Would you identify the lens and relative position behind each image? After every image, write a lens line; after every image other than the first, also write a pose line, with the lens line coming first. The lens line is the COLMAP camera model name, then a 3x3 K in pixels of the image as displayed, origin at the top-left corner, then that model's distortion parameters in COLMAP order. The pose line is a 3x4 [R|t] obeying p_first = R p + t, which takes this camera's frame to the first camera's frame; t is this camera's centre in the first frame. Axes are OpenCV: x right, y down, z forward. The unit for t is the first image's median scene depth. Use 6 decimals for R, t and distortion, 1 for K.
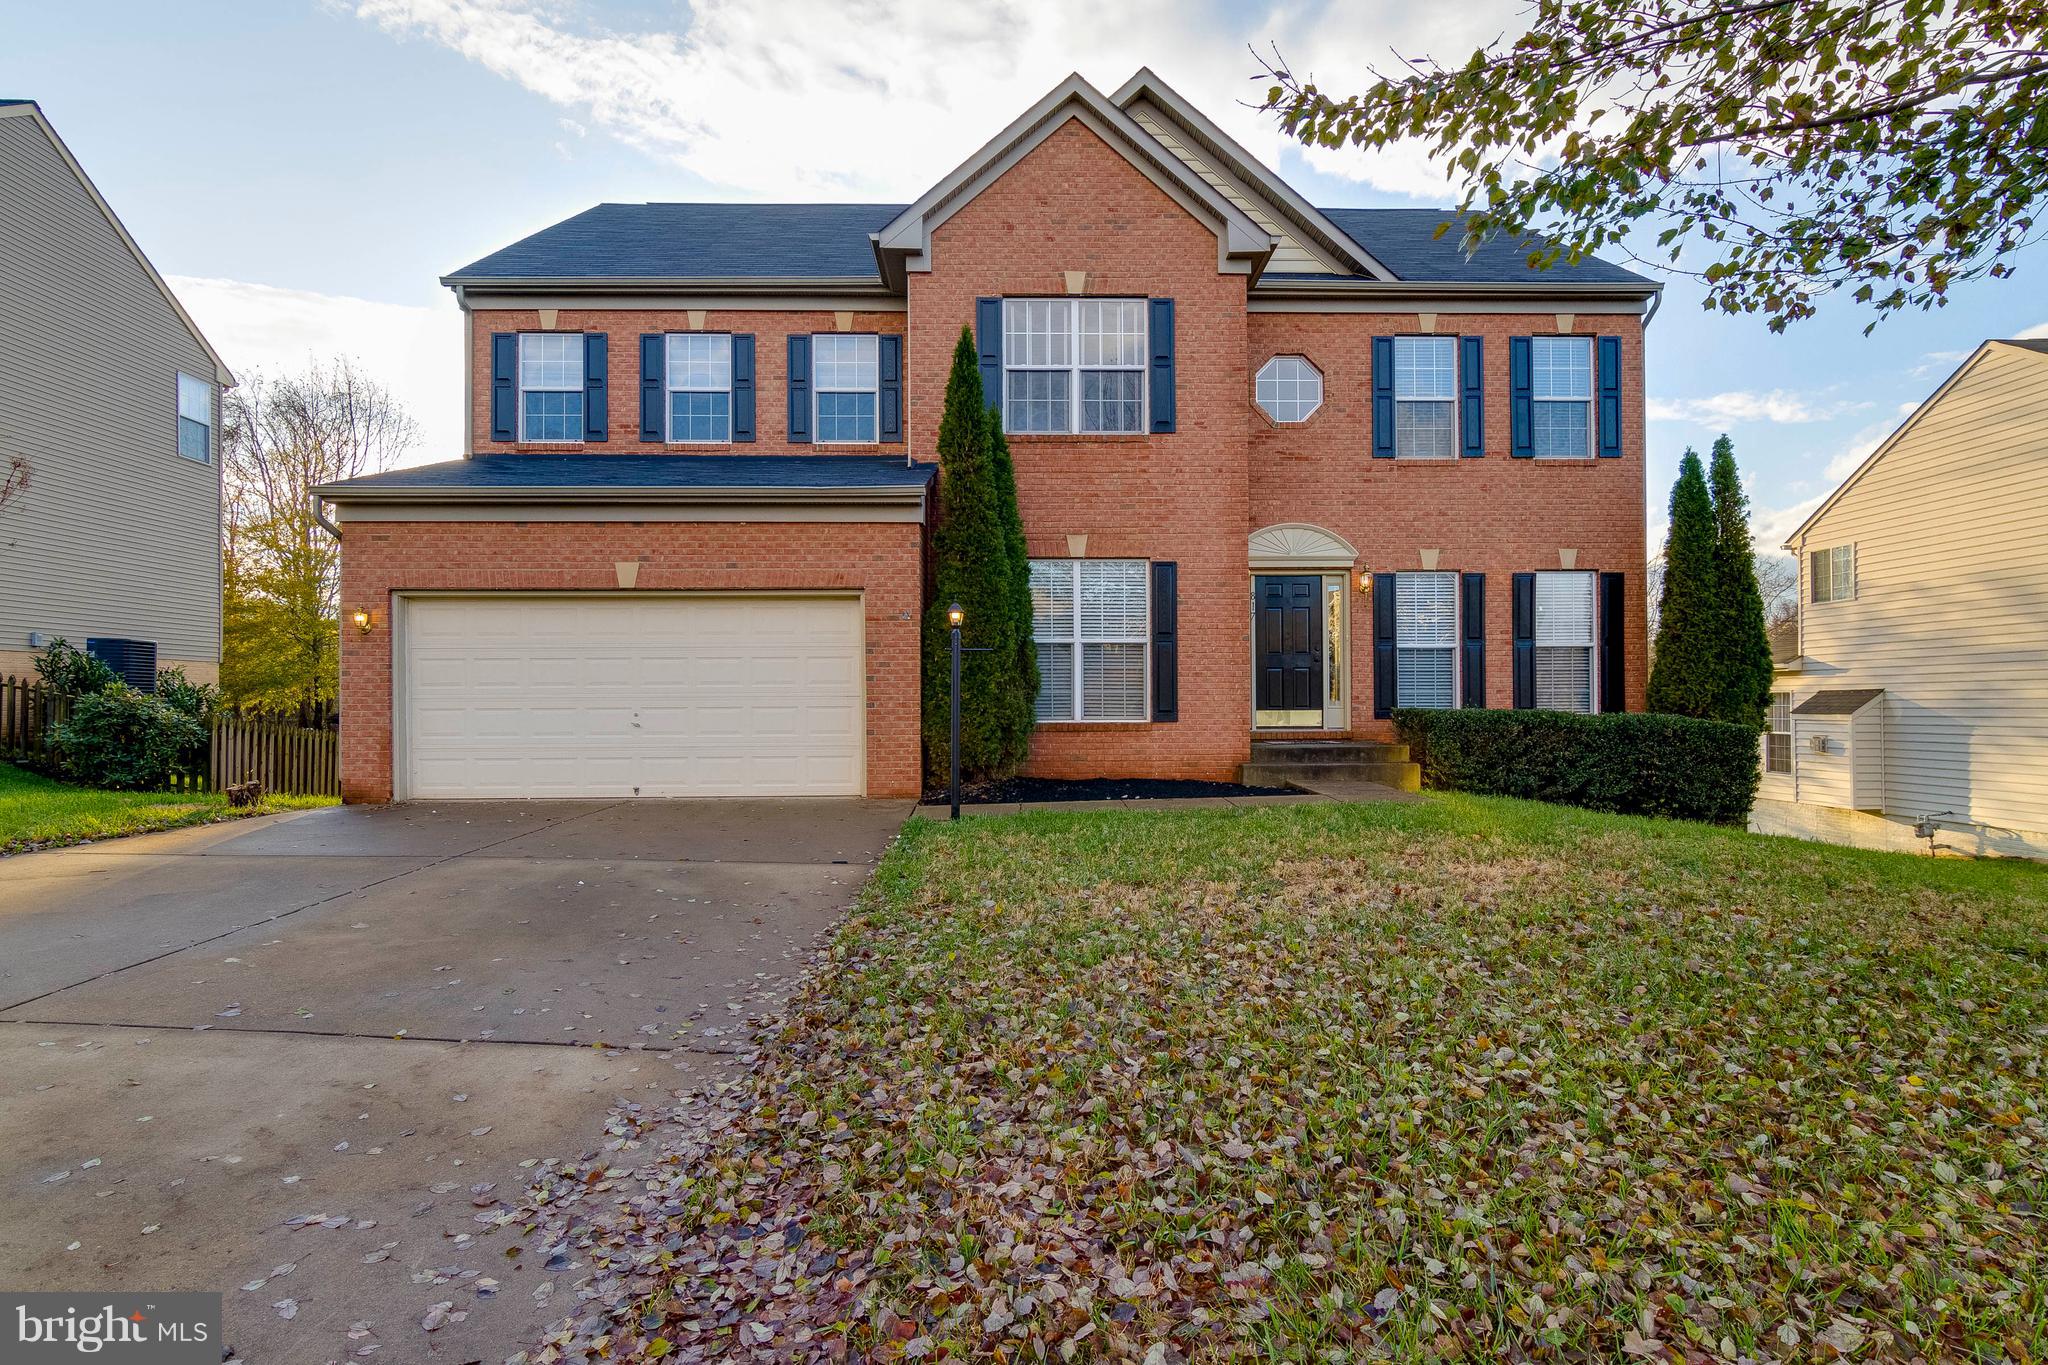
lens RADIAL K [[1044.4, 0, 1025.0], [0, 1044.4, 700.9], [0, 0, 1]] dist [0.002917, 0.001359]
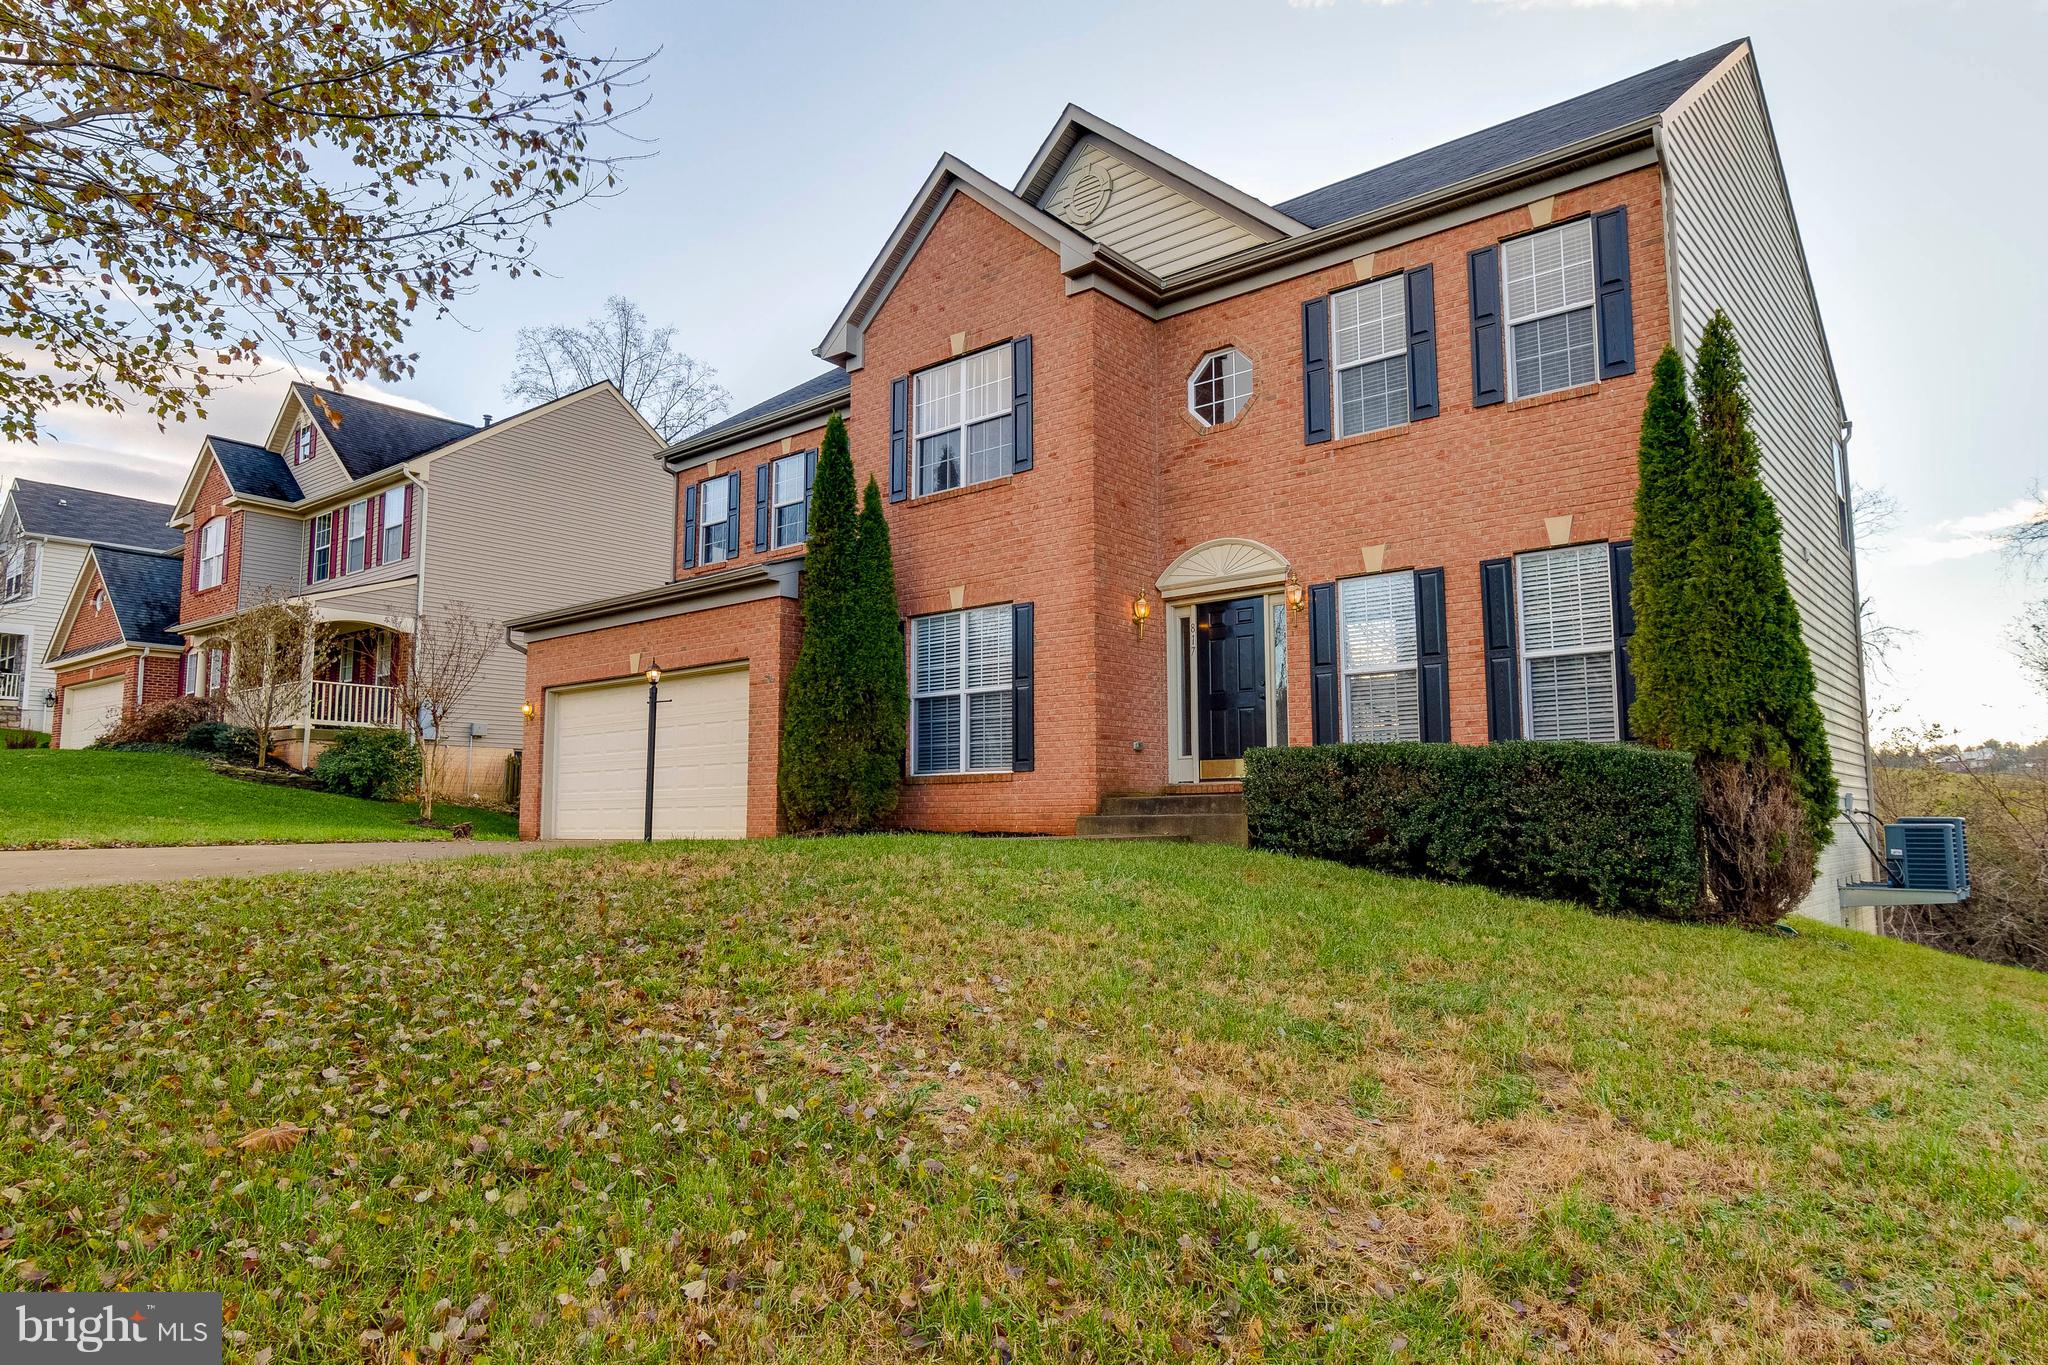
lens RADIAL K [[1237.9, 0, 1024.0], [0, 1237.9, 682.5], [0, 0, 1]] dist [0.003851, 0.000591]
pose [[0.751788, -0.072413, -0.655417, 0.863429], [0.004270, 0.994466, -0.104974, 0.057119], [0.659391, 0.076120, 0.747937, 0.158495]]
